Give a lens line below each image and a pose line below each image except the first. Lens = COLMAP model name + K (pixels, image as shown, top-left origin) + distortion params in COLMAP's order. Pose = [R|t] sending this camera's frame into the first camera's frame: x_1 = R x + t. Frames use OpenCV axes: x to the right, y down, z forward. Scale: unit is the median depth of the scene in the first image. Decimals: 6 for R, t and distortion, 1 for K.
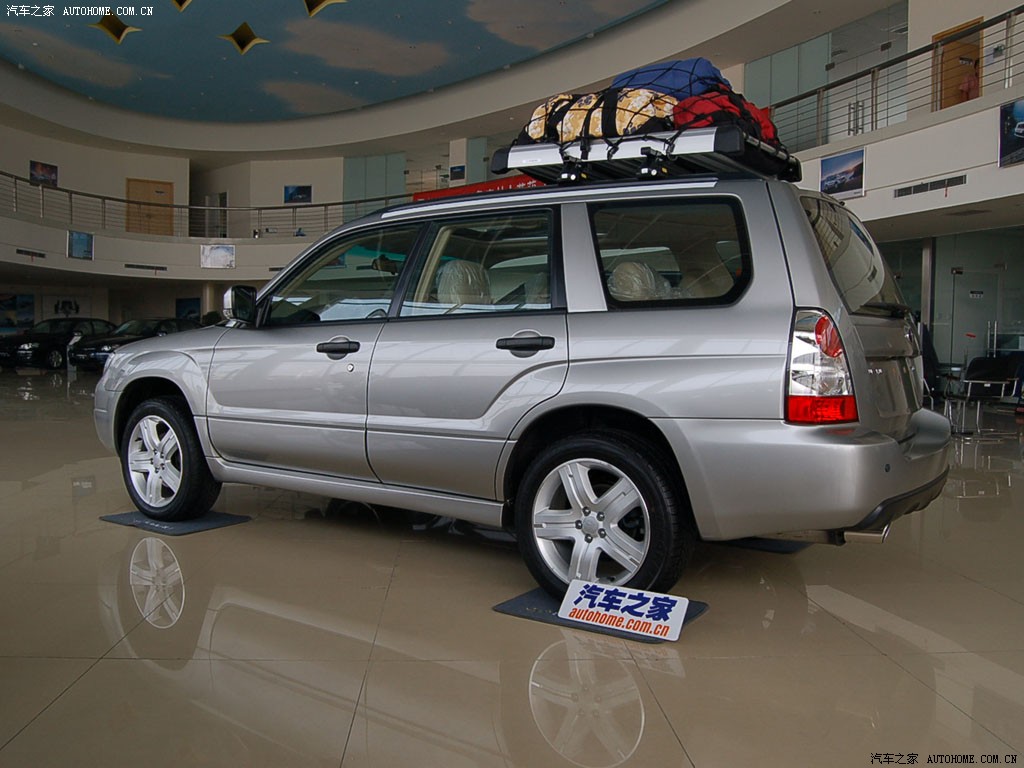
lens RADIAL K [[940.6, 0, 512.0], [0, 940.6, 384.0], [0, 0, 1]] dist [-0.113378, 0.078247]
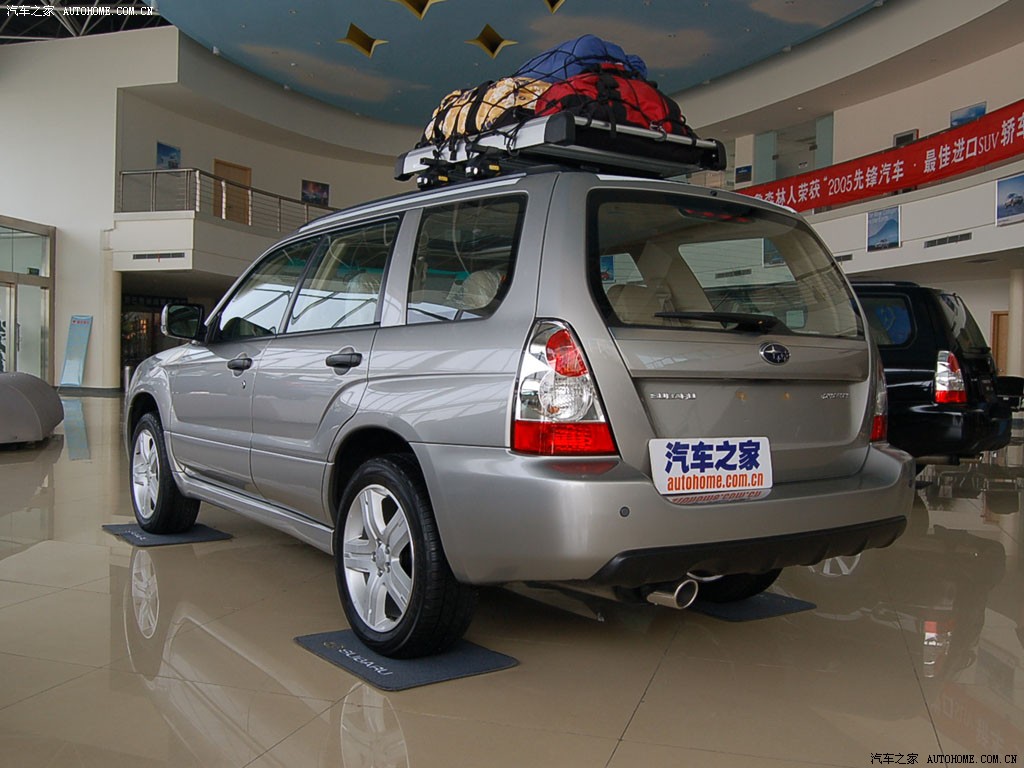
lens RADIAL K [[1053.0, 0, 512.0], [0, 1053.0, 384.0], [0, 0, 1]] dist [-0.058477, -0.005702]
pose [[0.939349, 0.015135, -0.342630, 0.486795], [-0.025088, 0.999382, -0.024636, 0.002172], [0.342045, 0.031737, 0.939148, 0.061469]]
